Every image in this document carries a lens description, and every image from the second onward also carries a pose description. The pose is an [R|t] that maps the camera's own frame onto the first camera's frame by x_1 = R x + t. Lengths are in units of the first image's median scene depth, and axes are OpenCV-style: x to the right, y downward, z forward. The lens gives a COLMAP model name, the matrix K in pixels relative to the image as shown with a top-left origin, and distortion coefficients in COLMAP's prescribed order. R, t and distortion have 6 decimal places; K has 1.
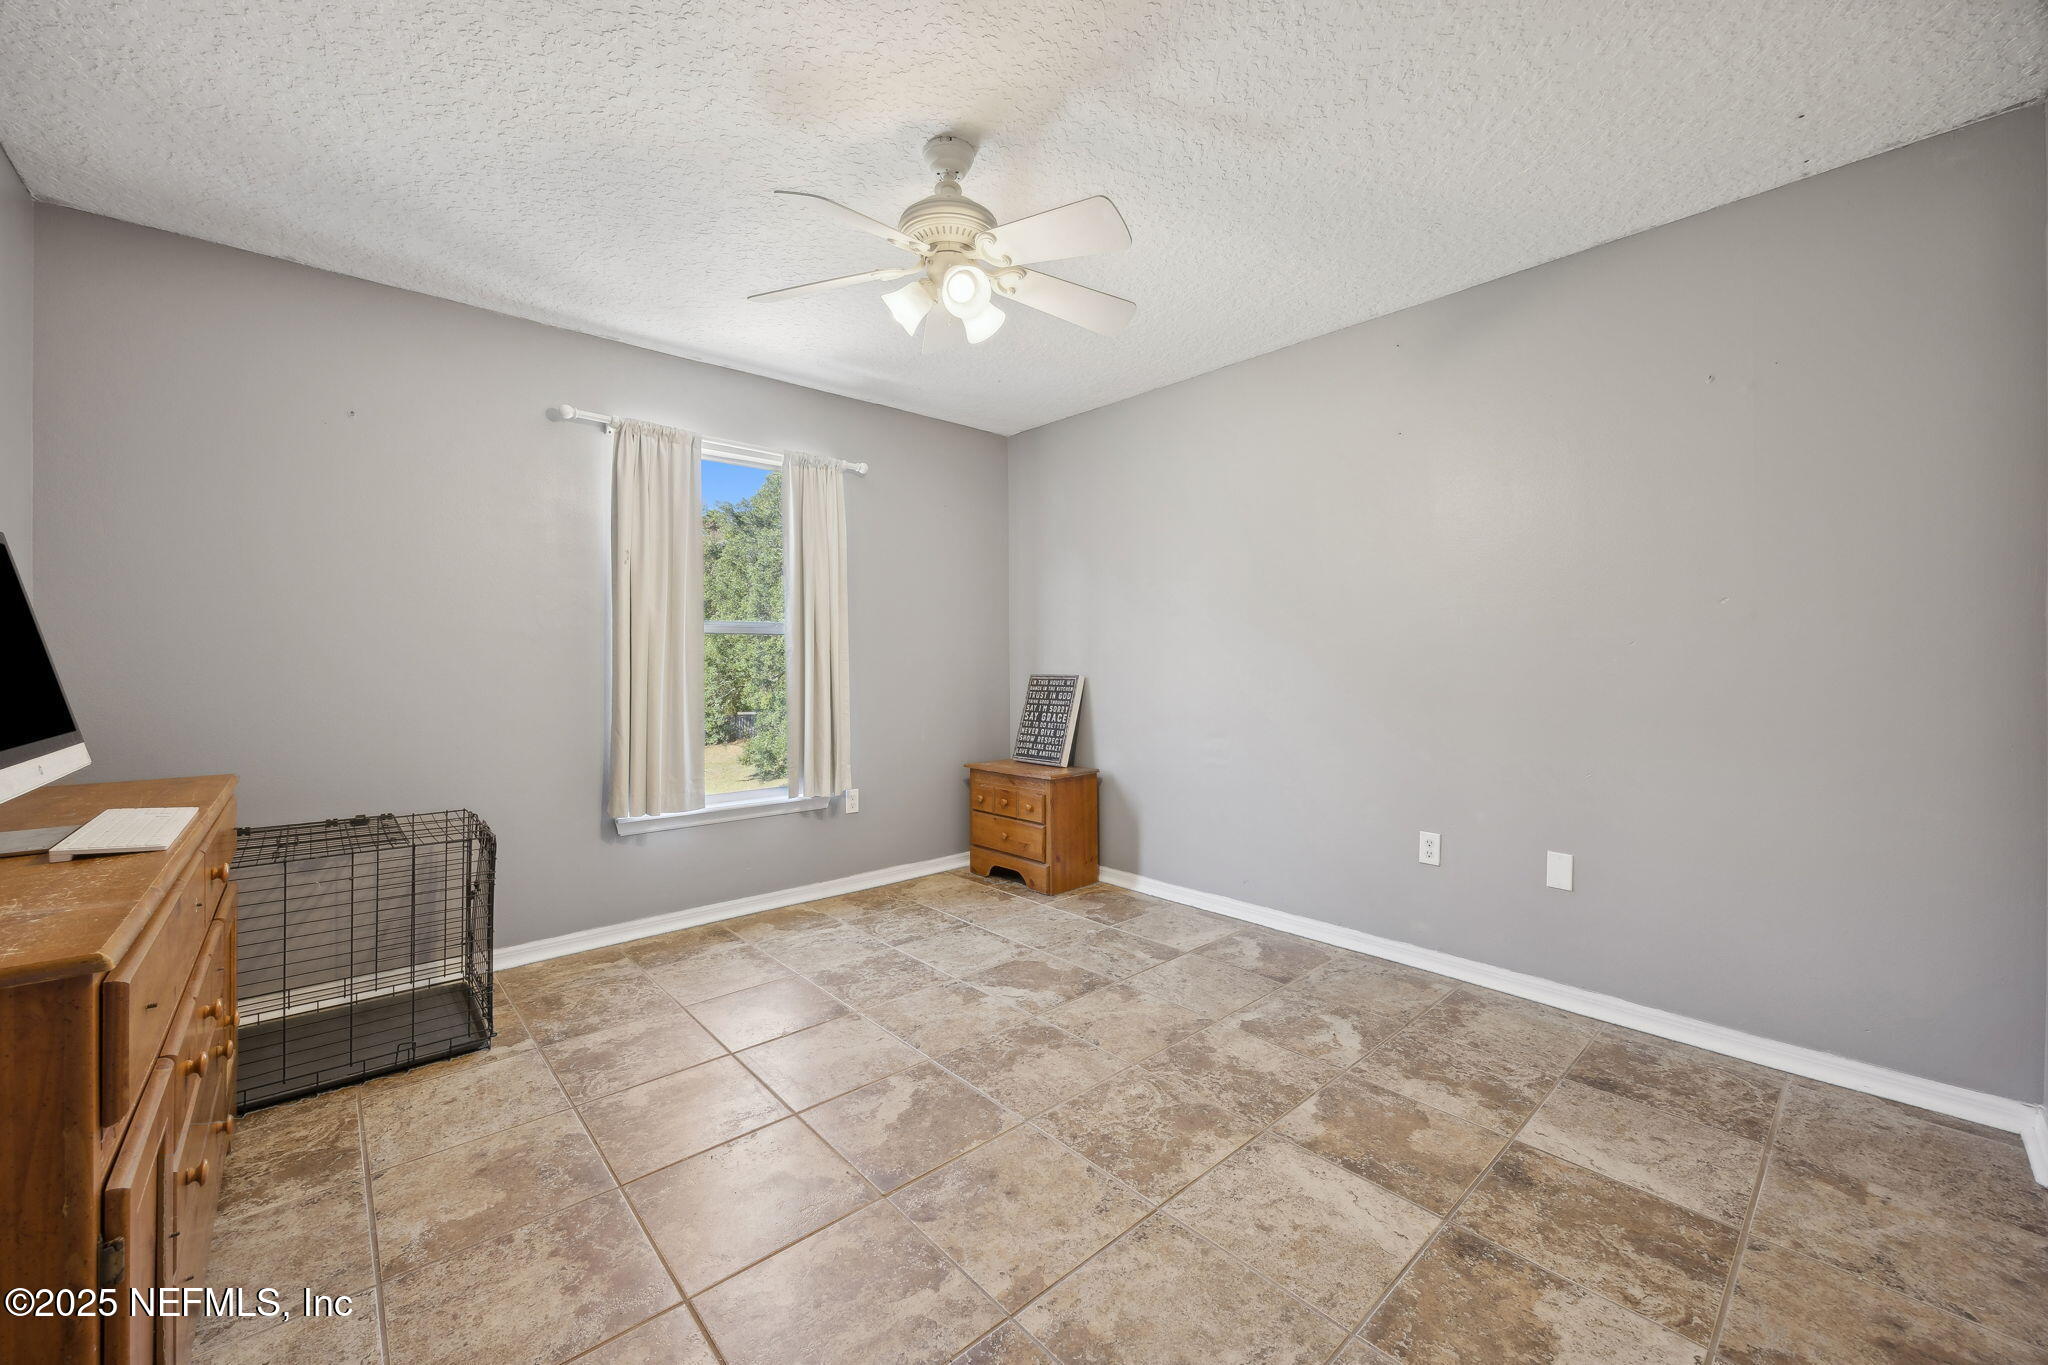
lens RADIAL K [[868.1, 0, 1023.0], [0, 868.1, 687.6], [0, 0, 1]] dist [-0.014159, 0.001101]
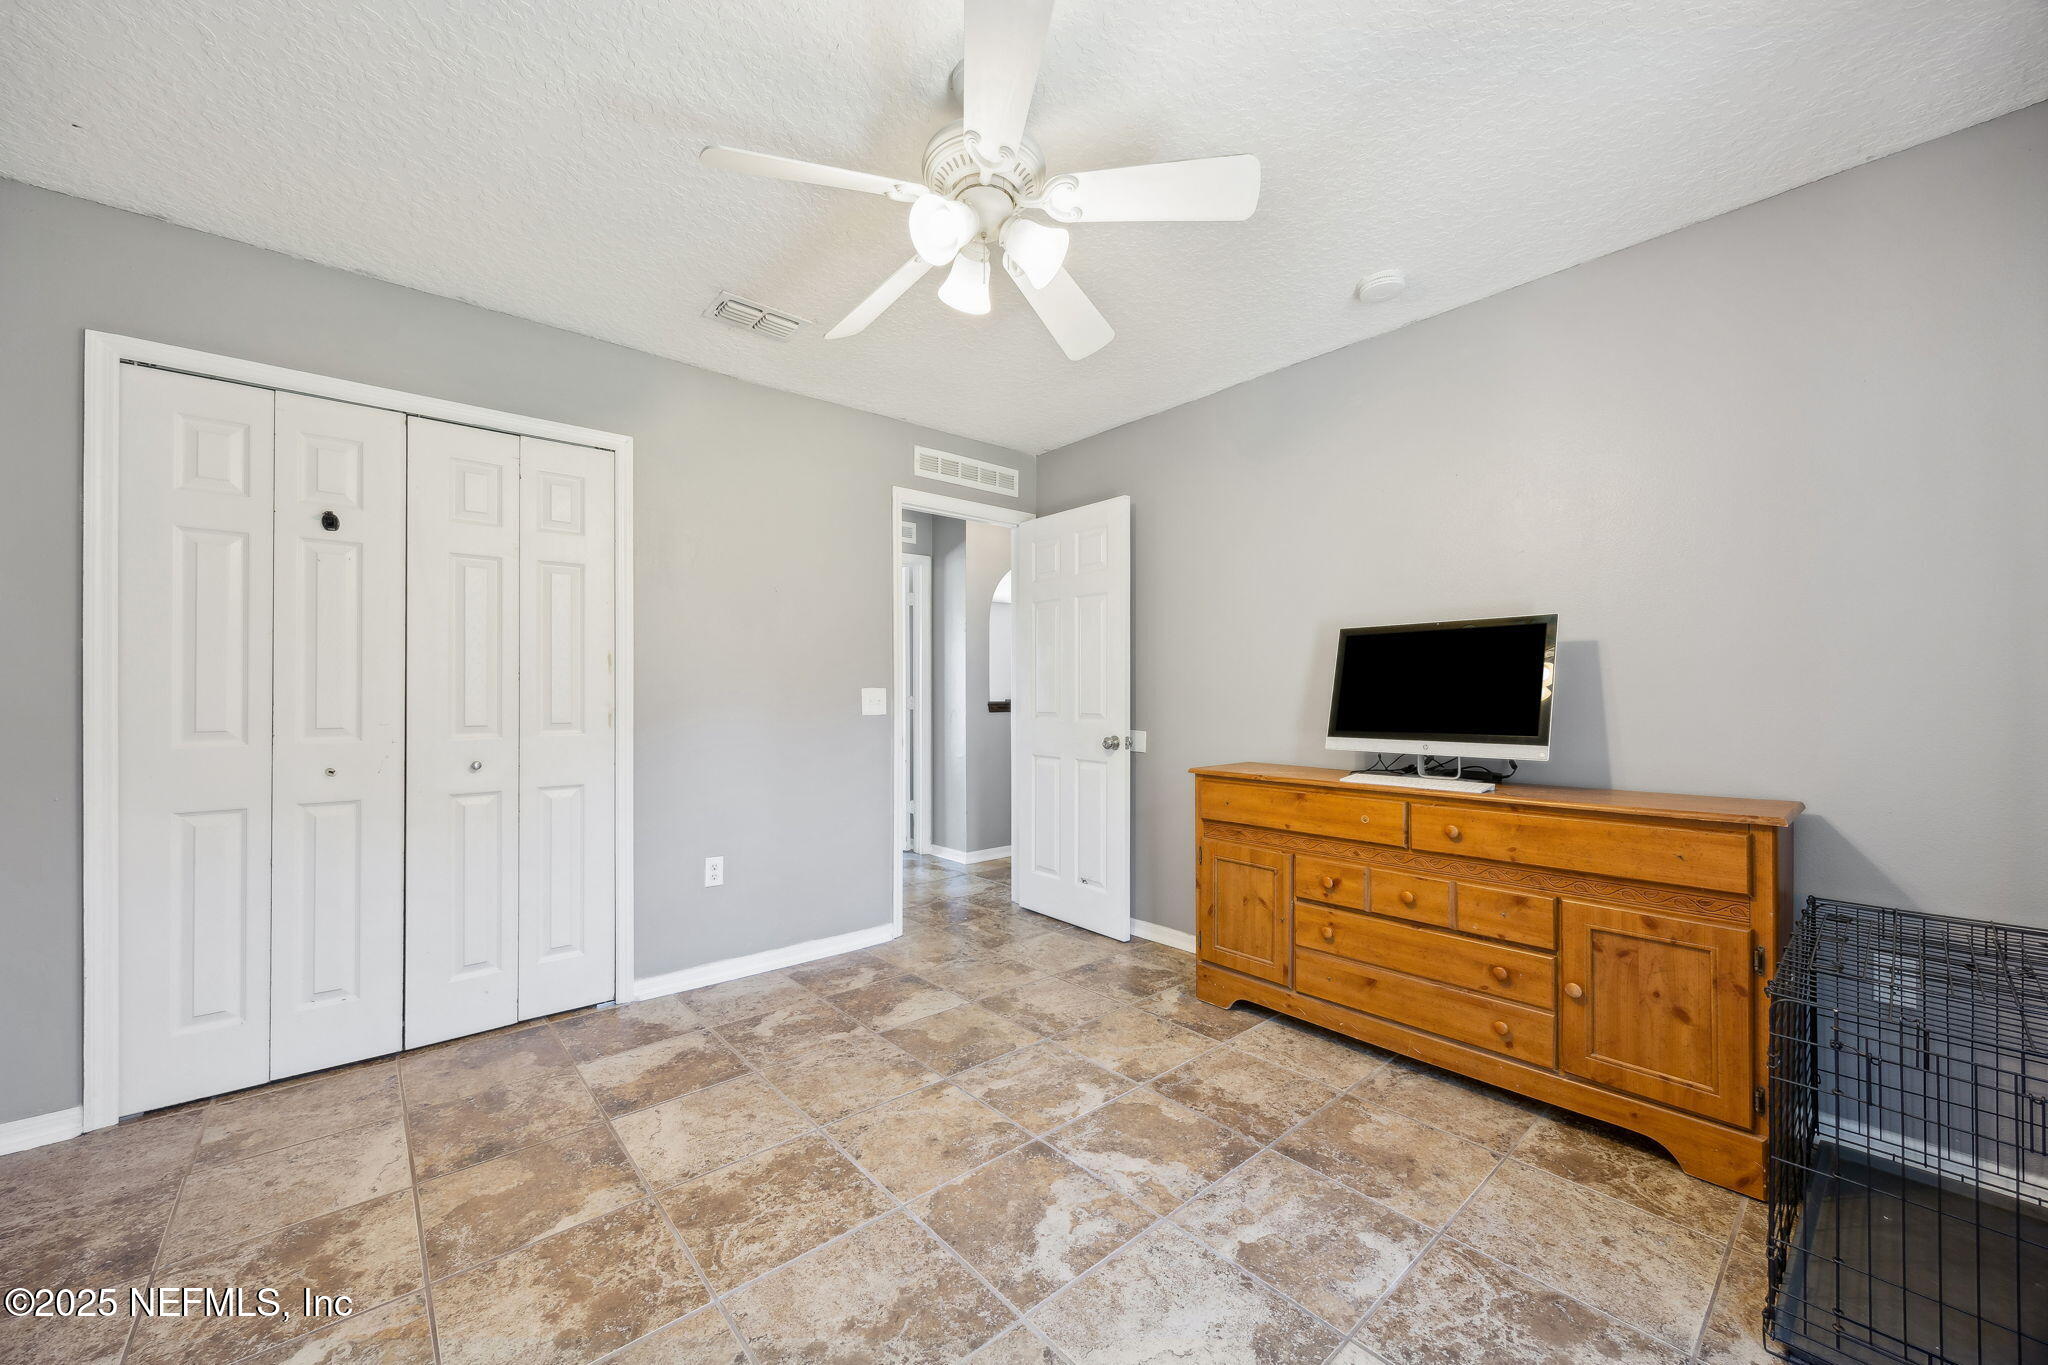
lens RADIAL K [[868.1, 0, 1023.0], [0, 868.1, 687.6], [0, 0, 1]] dist [-0.014159, 0.001101]
pose [[-0.999875, 0.002682, 0.015588, -0.149089], [0.003011, 0.999772, 0.021142, -0.064520], [-0.015528, 0.021186, -0.999655, 2.042145]]
